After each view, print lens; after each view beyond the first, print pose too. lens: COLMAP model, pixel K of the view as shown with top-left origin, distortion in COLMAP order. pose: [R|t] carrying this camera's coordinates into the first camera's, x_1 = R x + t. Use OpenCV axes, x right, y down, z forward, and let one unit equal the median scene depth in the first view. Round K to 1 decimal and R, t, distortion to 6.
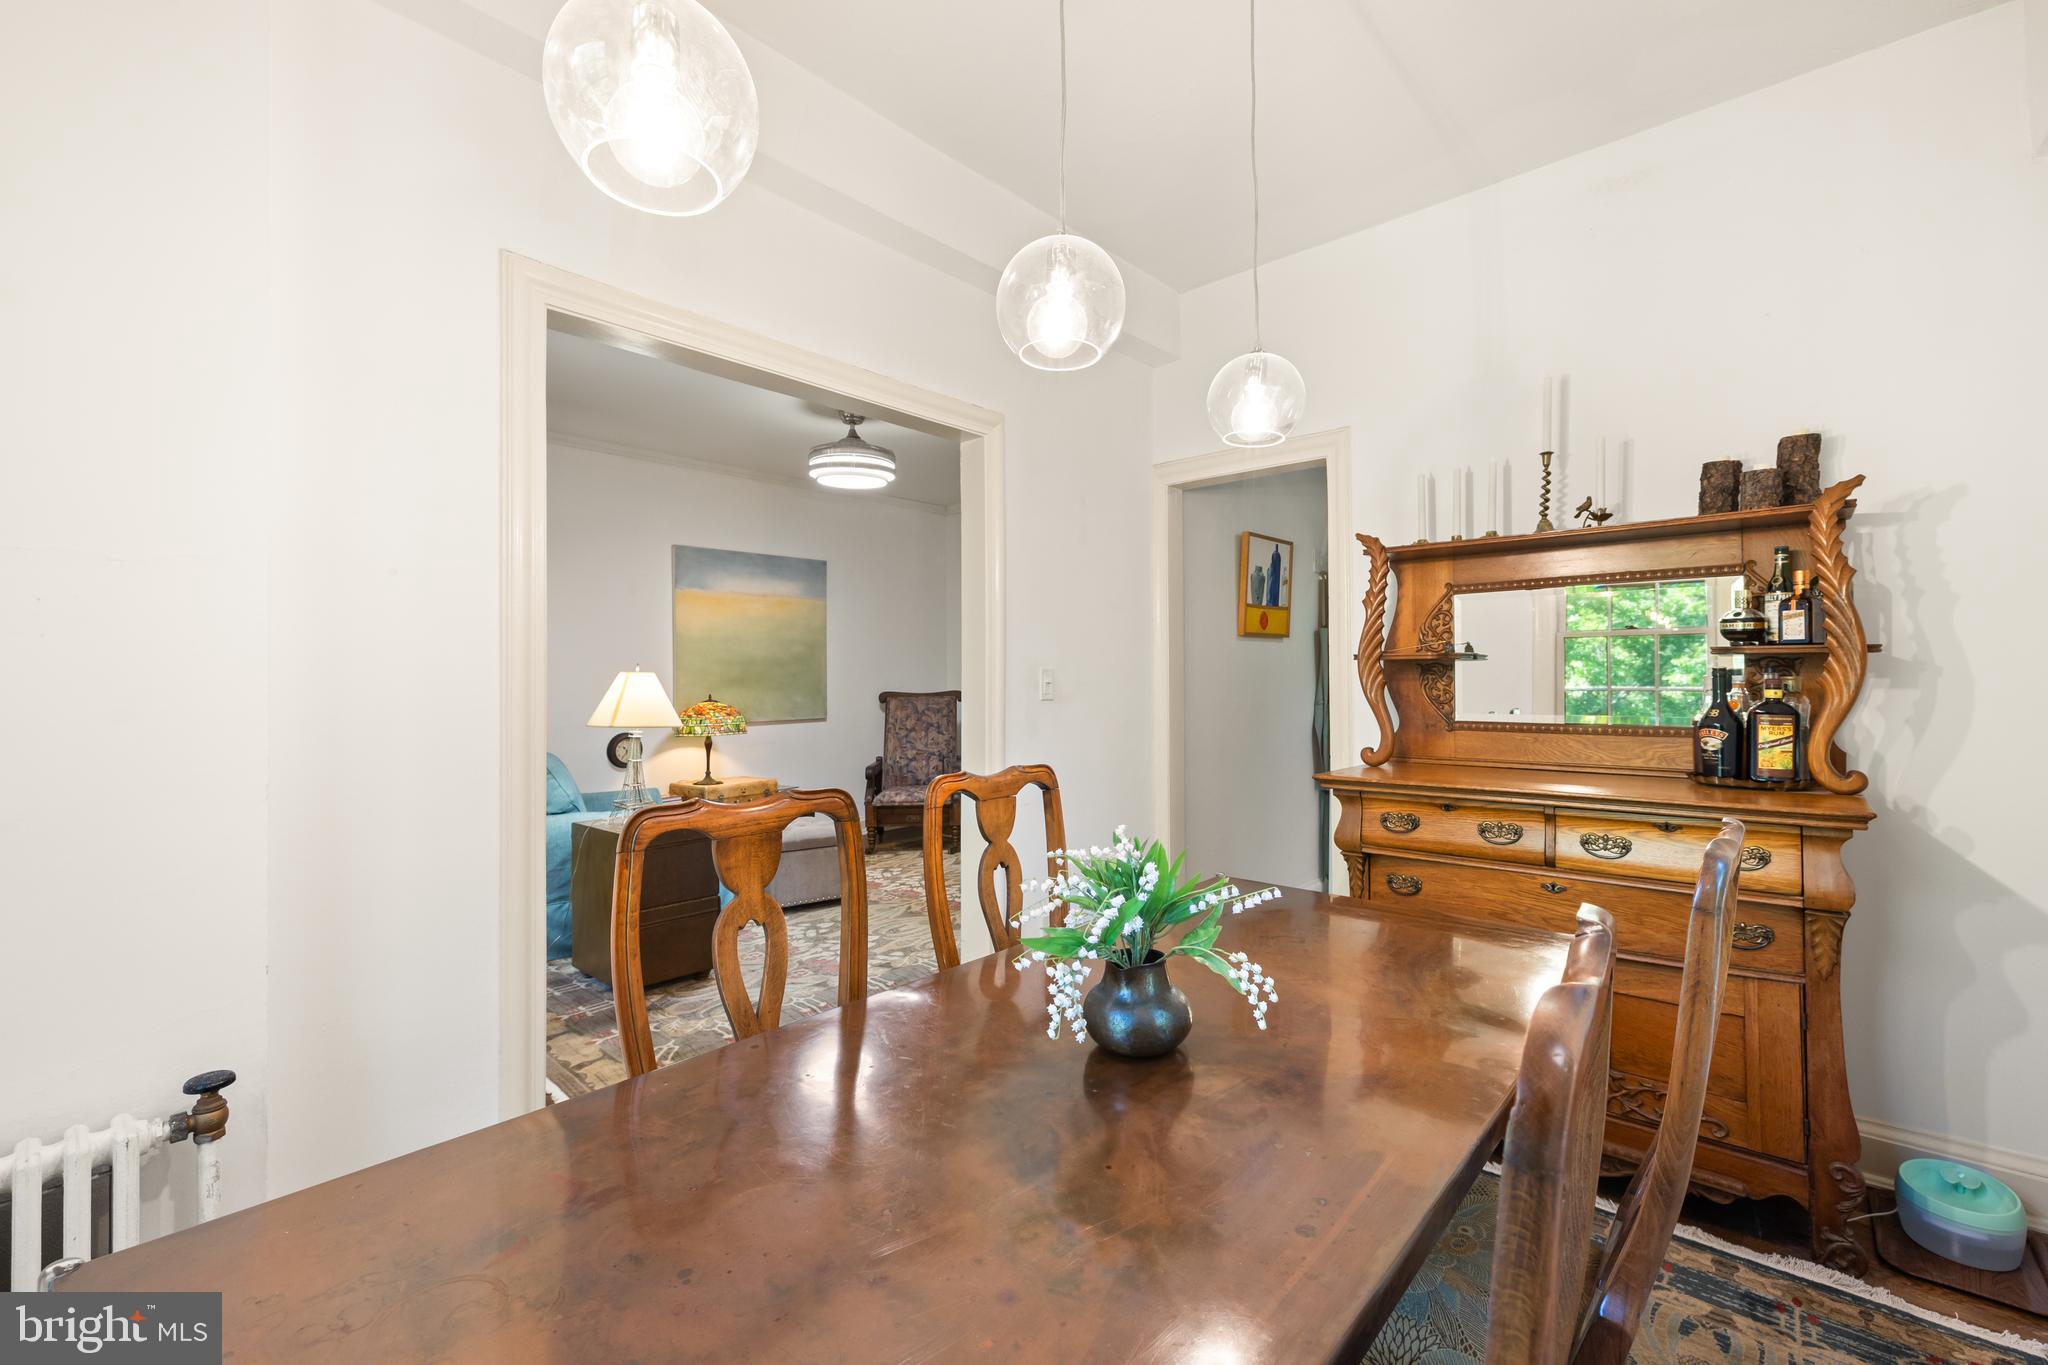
lens RADIAL K [[898.2, 0, 1018.5], [0, 898.2, 664.3], [0, 0, 1]] dist [-0.000302, 0.000030]
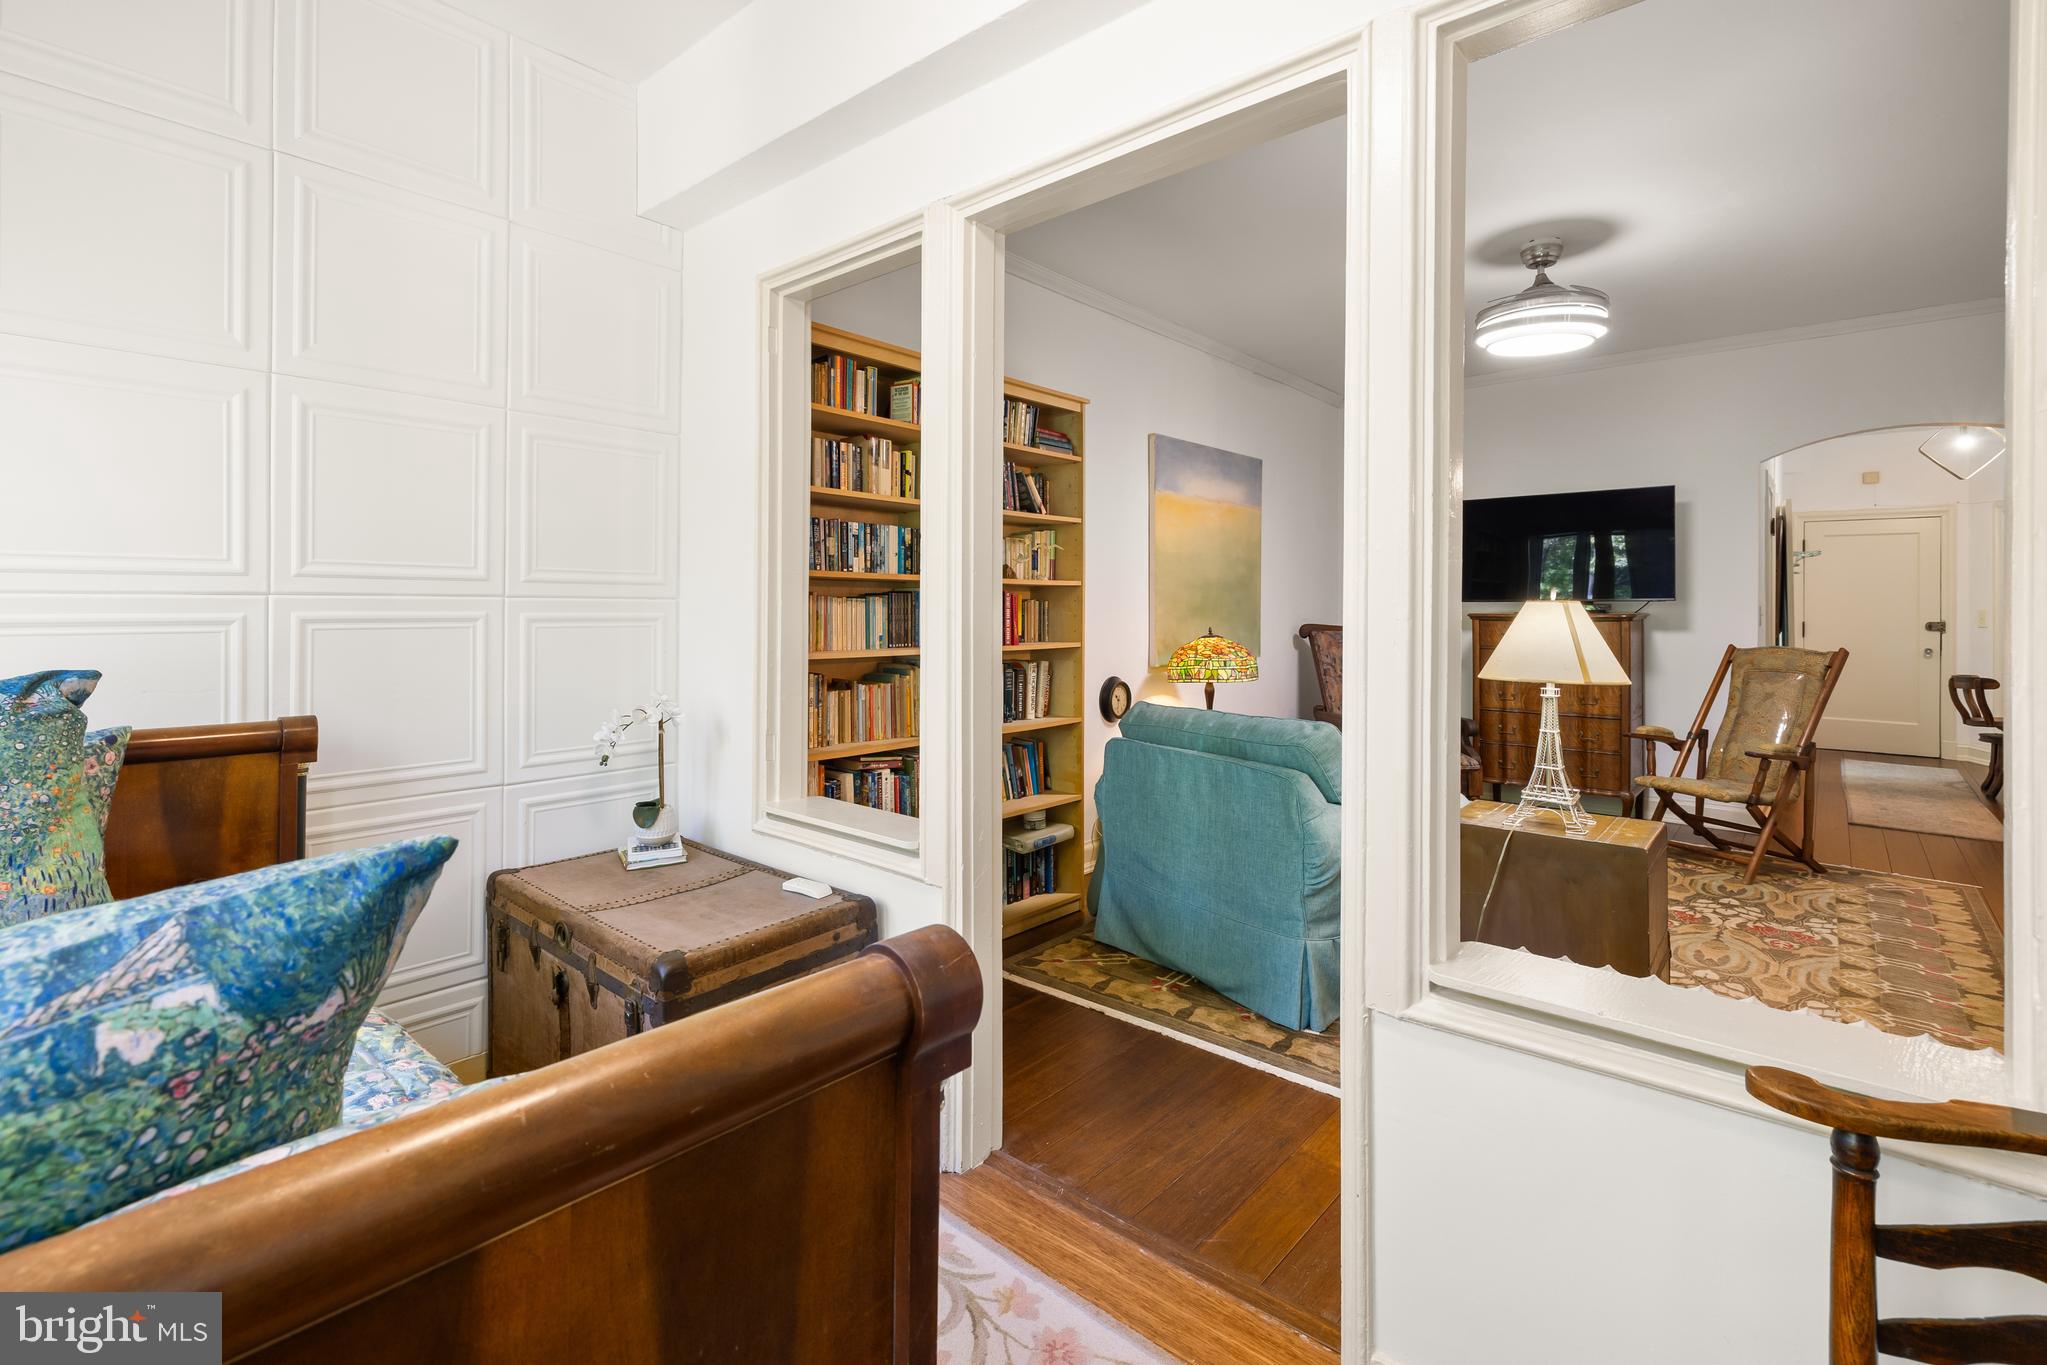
lens RADIAL K [[953.1, 0, 981.9], [0, 953.1, 595.8], [0, 0, 1]] dist [-0.000036, 0.000069]
pose [[0.999870, 0.011221, 0.011585, -0.520231], [-0.011309, 0.999907, 0.007559, 0.002355], [-0.011499, -0.007689, 0.999904, 0.170482]]
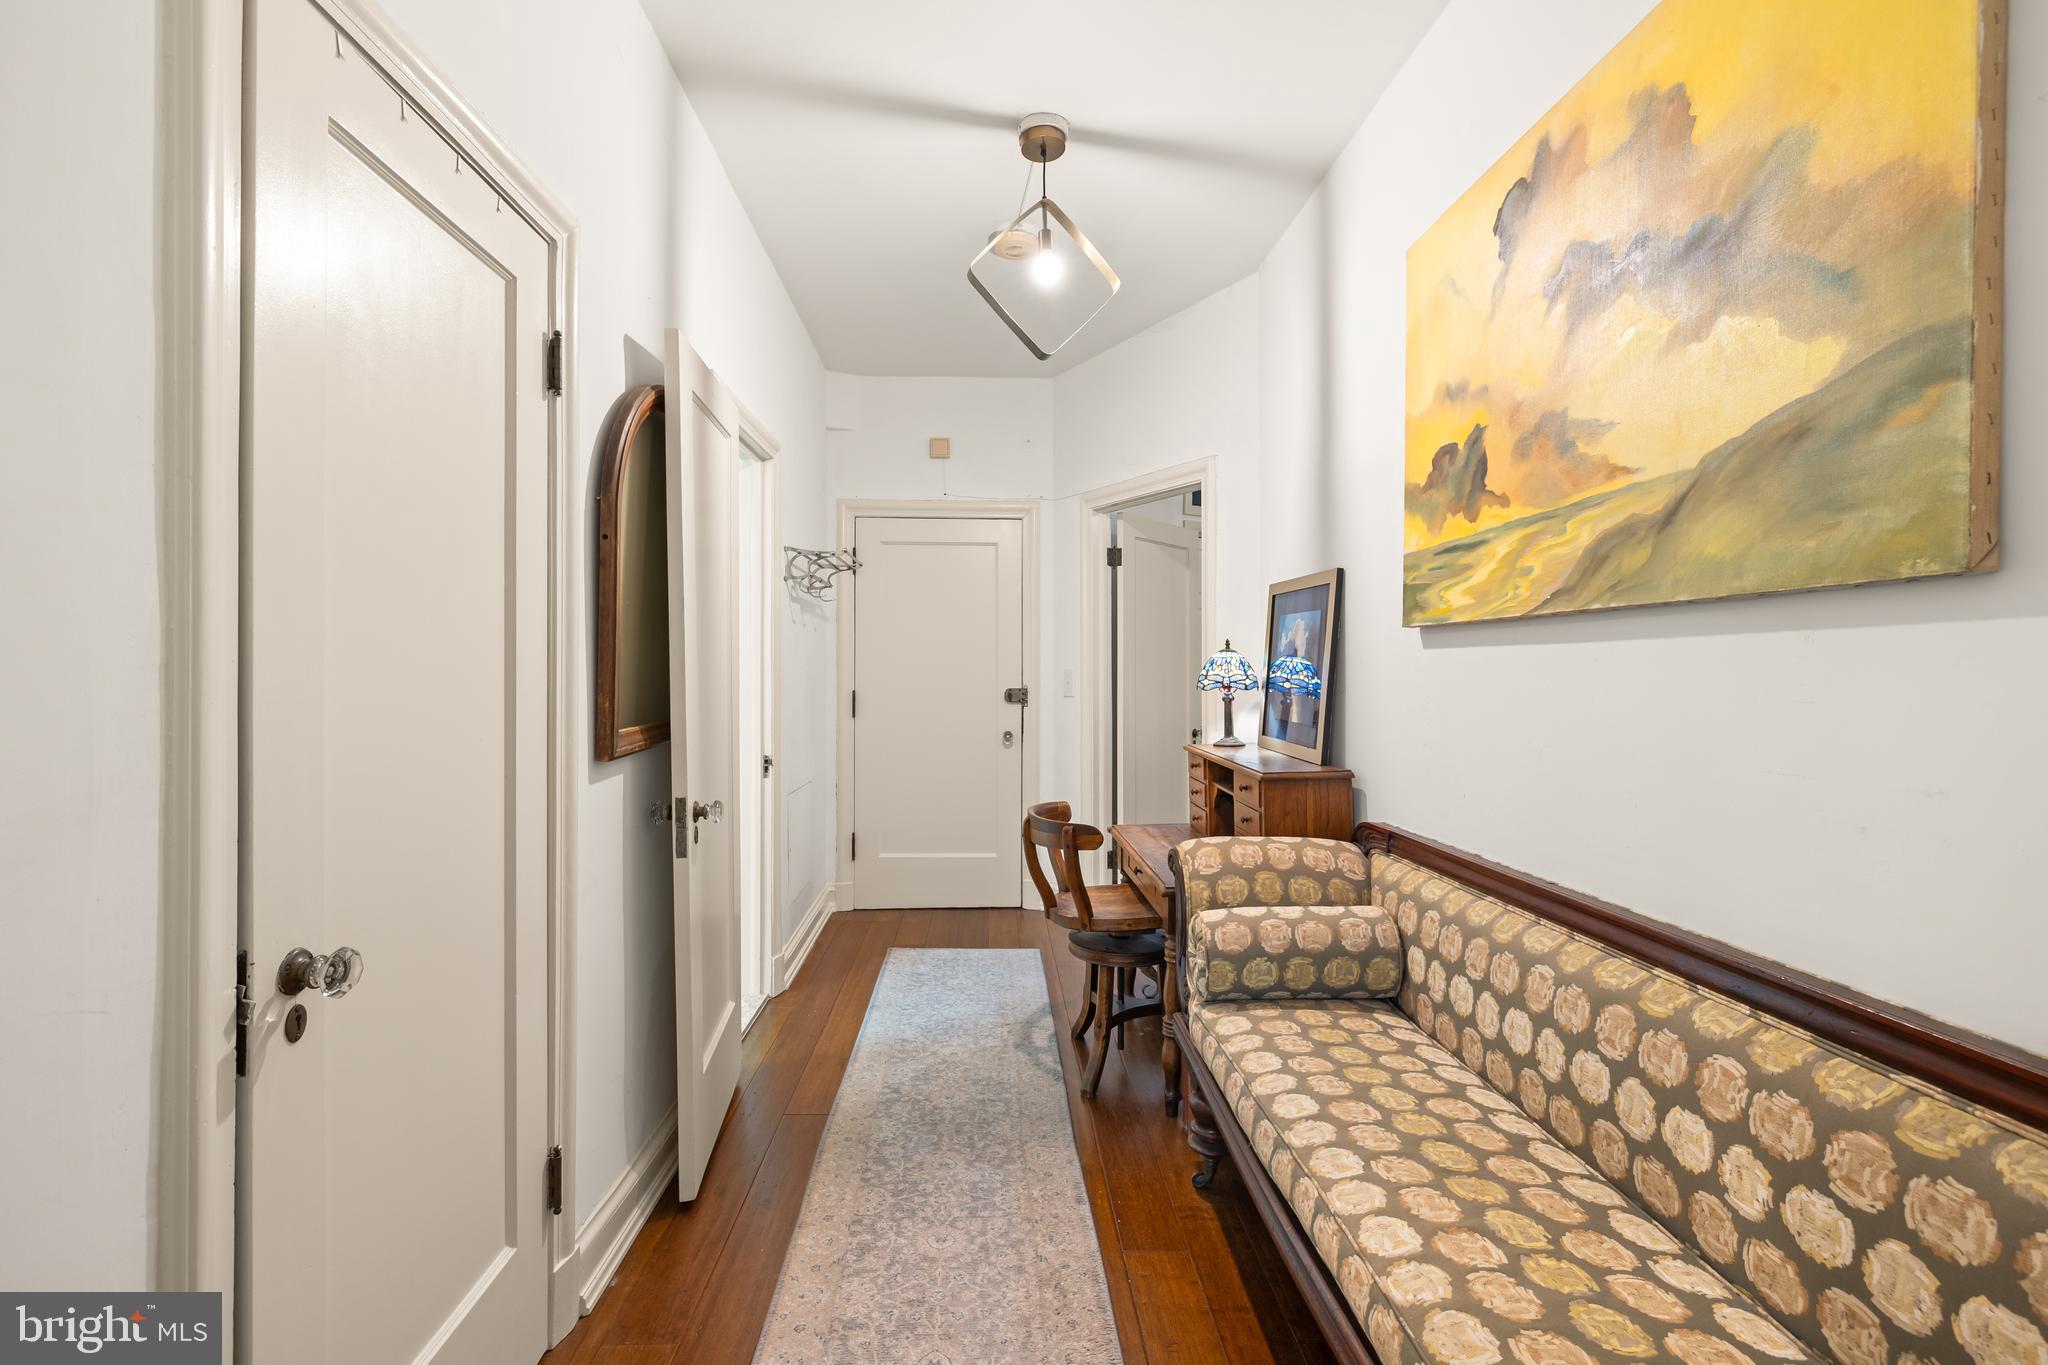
lens RADIAL K [[881.9, 0, 1010.6], [0, 881.9, 670.4], [0, 0, 1]] dist [-0.002472, -0.000580]
pose [[0.720753, 0.005053, 0.693174, 0.253358], [-0.016036, 0.999827, 0.009385, 0.011445], [-0.693007, -0.017880, 0.720710, 0.901249]]
